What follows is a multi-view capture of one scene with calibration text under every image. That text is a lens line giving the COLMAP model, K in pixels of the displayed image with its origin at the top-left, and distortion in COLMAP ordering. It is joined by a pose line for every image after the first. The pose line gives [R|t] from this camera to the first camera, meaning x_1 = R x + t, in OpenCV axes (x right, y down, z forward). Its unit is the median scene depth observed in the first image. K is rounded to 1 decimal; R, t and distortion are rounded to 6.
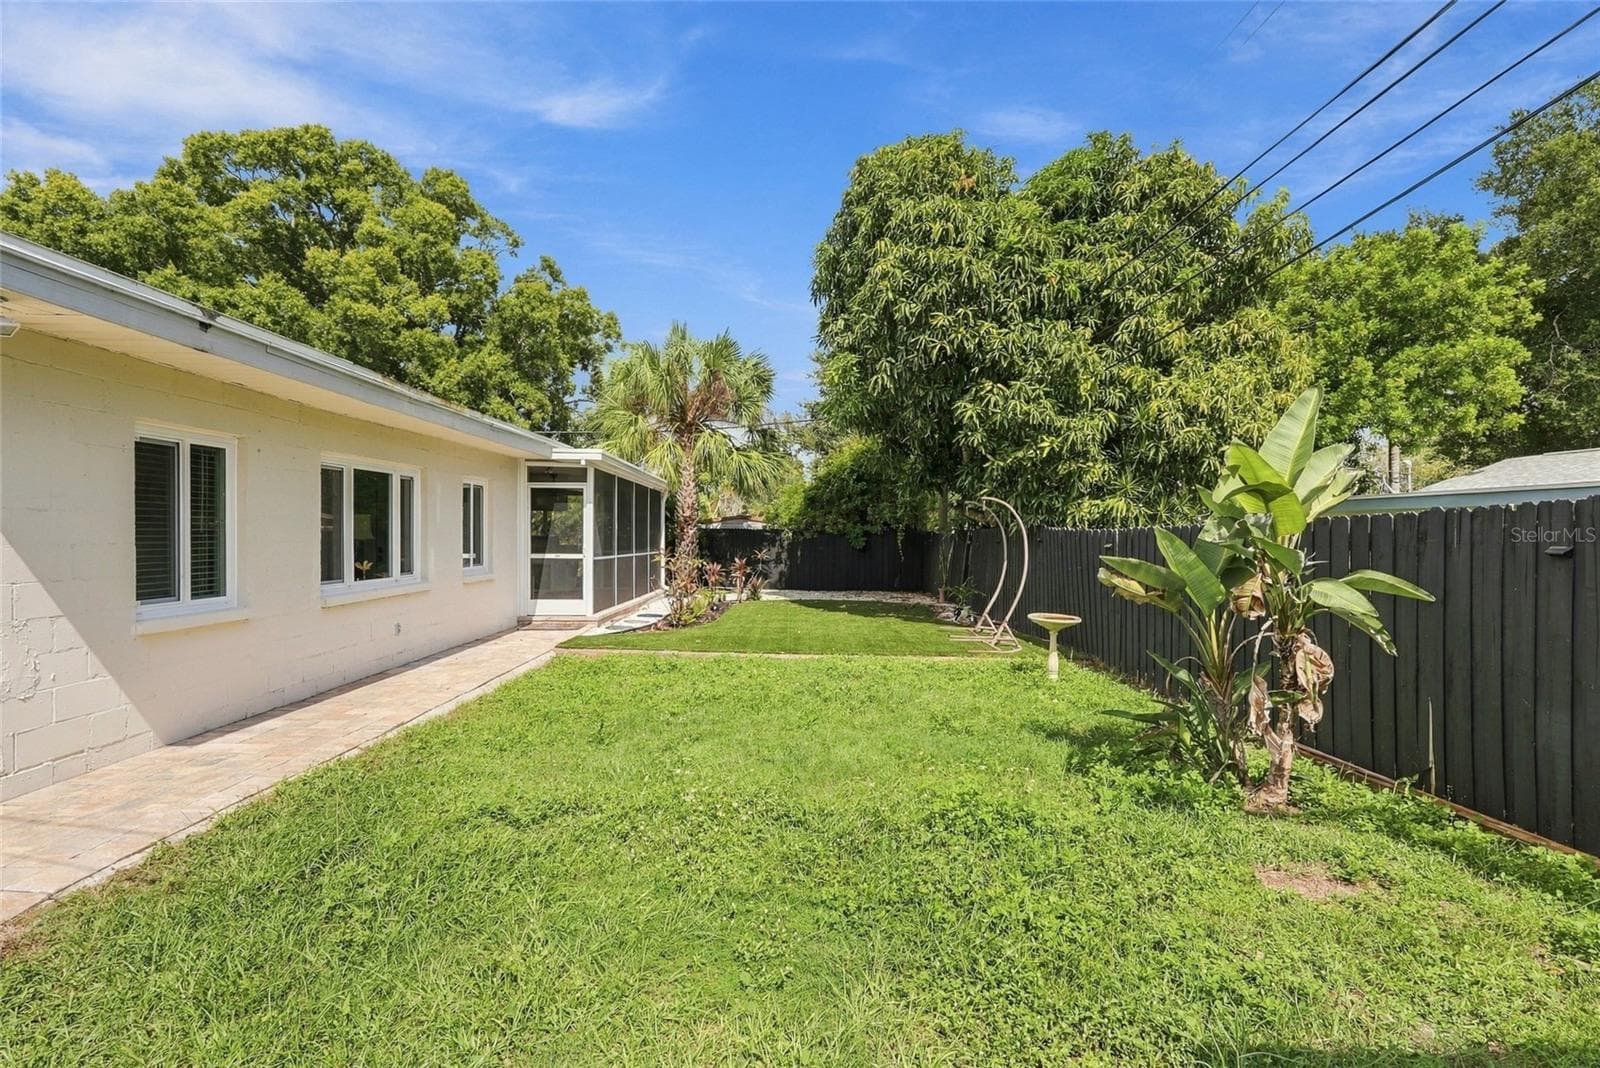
lens RADIAL K [[704.8, 0, 795.1], [0, 704.8, 527.9], [0, 0, 1]] dist [-0.002000, 0.002147]
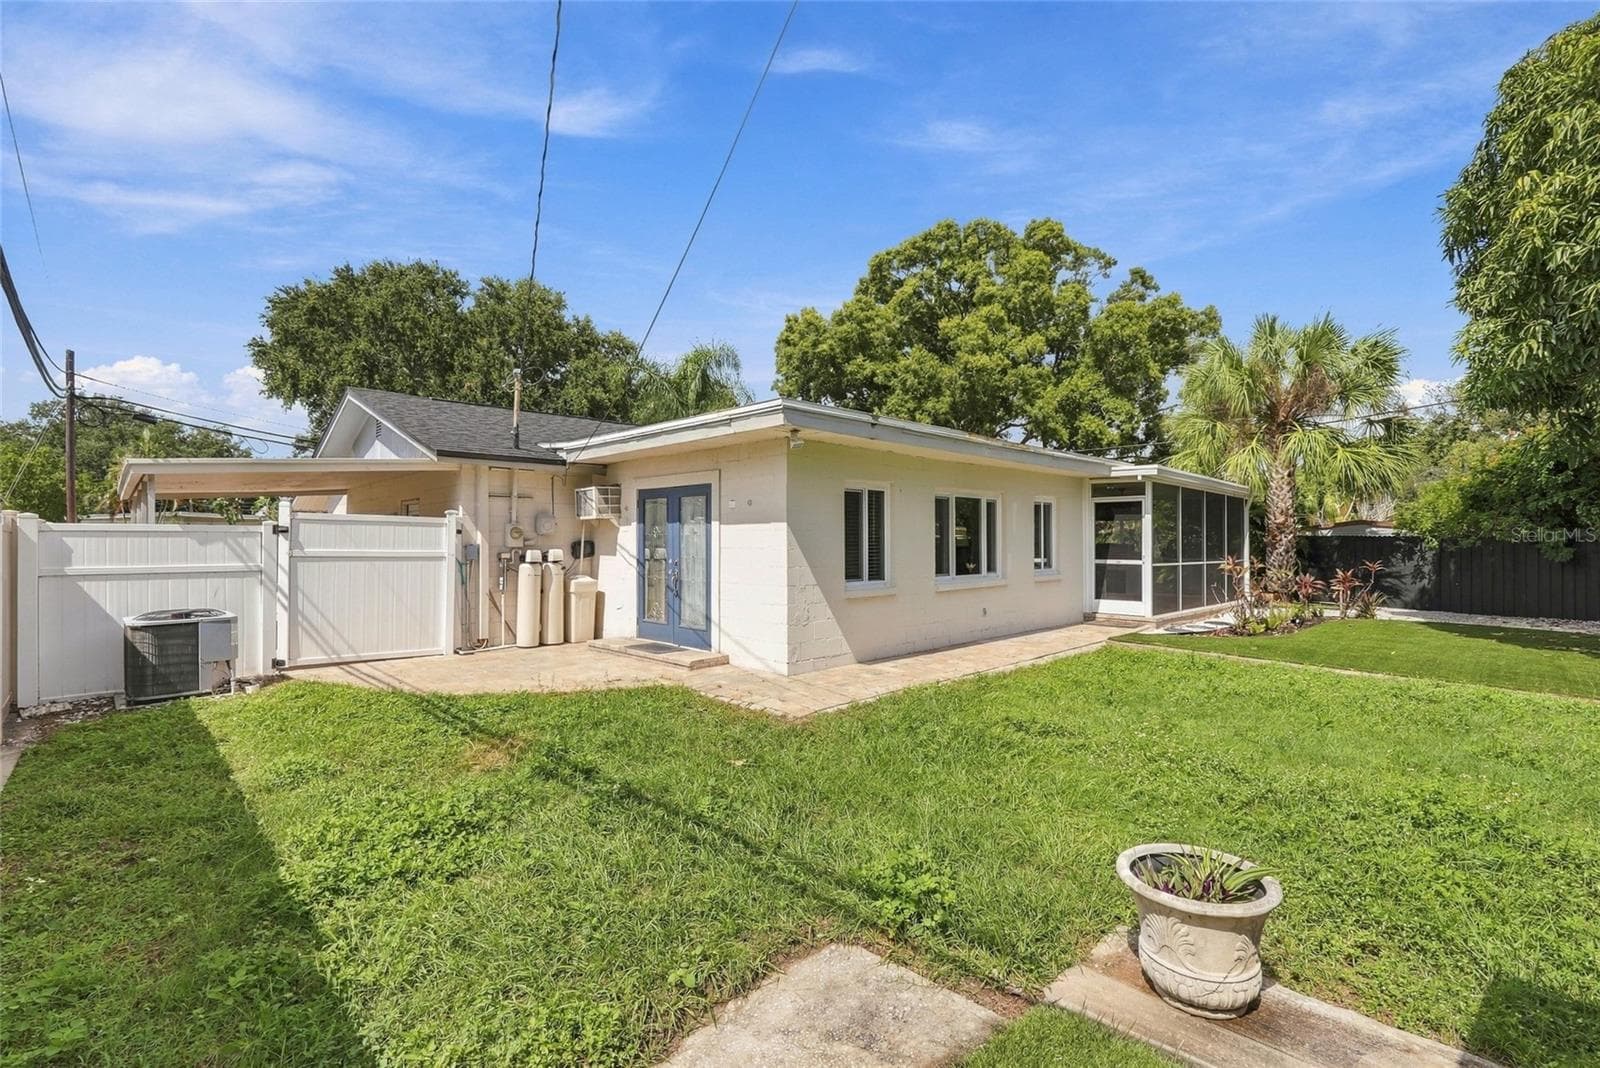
lens RADIAL K [[704.8, 0, 790.3], [0, 704.8, 536.6], [0, 0, 1]] dist [-0.002000, 0.002147]
pose [[0.676007, -0.005974, -0.736871, 0.095461], [0.006742, 0.999975, -0.001922, -0.001493], [0.736865, -0.003669, 0.676030, -0.102203]]
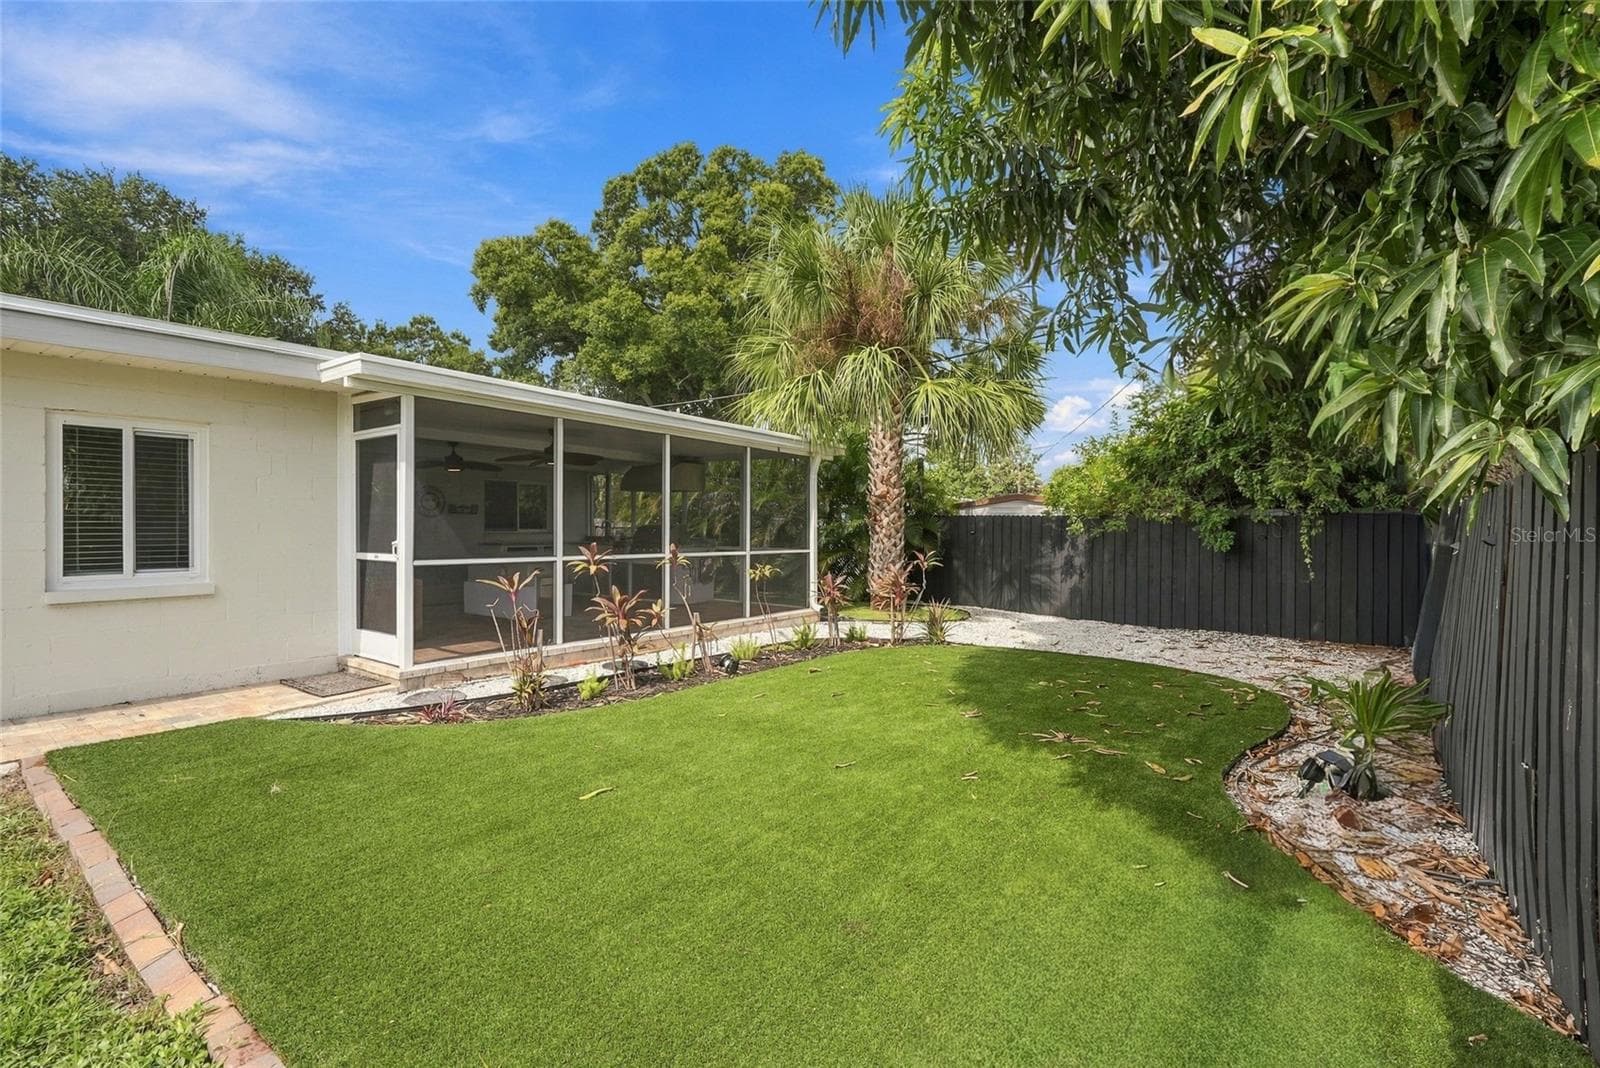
lens RADIAL K [[704.8, 0, 791.7], [0, 704.8, 534.1], [0, 0, 1]] dist [-0.002000, 0.002147]
pose [[0.776823, 0.005919, -0.629691, 0.183249], [0.004550, 0.999877, 0.015012, 0.007520], [0.629703, -0.014527, 0.776700, 0.431037]]
